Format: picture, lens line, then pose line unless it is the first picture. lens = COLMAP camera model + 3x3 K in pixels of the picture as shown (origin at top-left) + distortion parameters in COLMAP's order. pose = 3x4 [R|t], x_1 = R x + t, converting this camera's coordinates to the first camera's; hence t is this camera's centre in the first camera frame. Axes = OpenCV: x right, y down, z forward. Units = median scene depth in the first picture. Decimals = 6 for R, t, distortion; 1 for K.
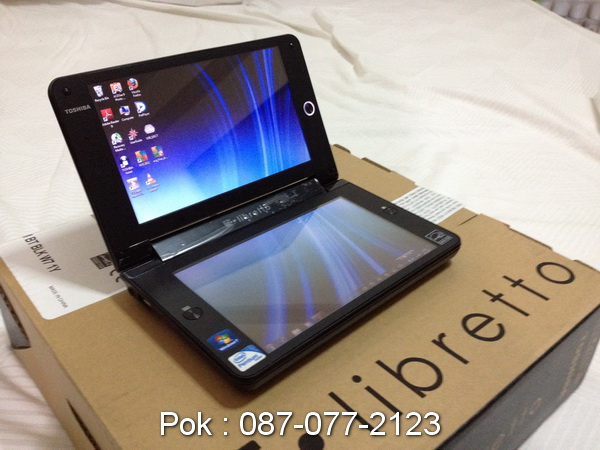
lens RADIAL K [[568.9, 0, 300.0], [0, 568.9, 225.0], [0, 0, 1]] dist [0.143428, -0.476674]
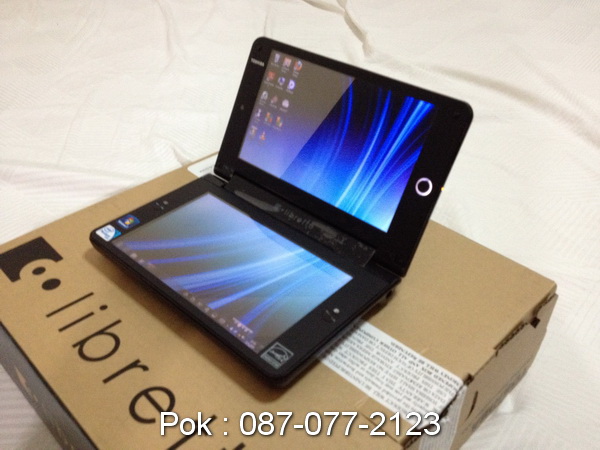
lens RADIAL K [[568.9, 0, 300.0], [0, 568.9, 225.0], [0, 0, 1]] dist [0.143428, -0.476674]
pose [[0.060792, 0.554876, -0.829709, 0.905714], [-0.531138, 0.721772, 0.443776, -0.546854], [0.845102, 0.413712, 0.338593, 0.739485]]
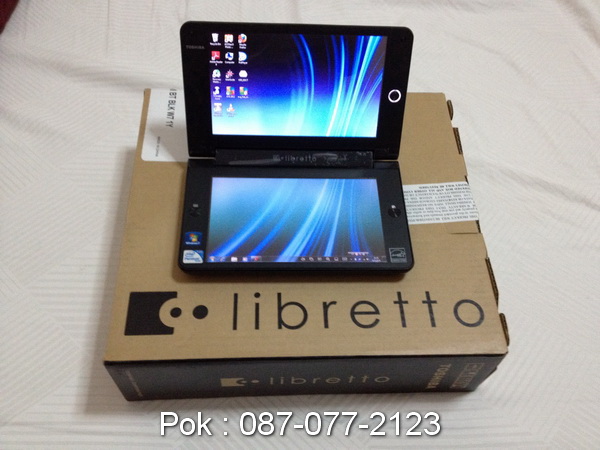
lens RADIAL K [[568.9, 0, 300.0], [0, 568.9, 225.0], [0, 0, 1]] dist [0.143428, -0.476674]
pose [[0.740699, 0.555180, -0.378339, 0.563703], [-0.369550, 0.806976, 0.460676, -0.567274], [0.561069, -0.201407, 0.802893, -0.090635]]
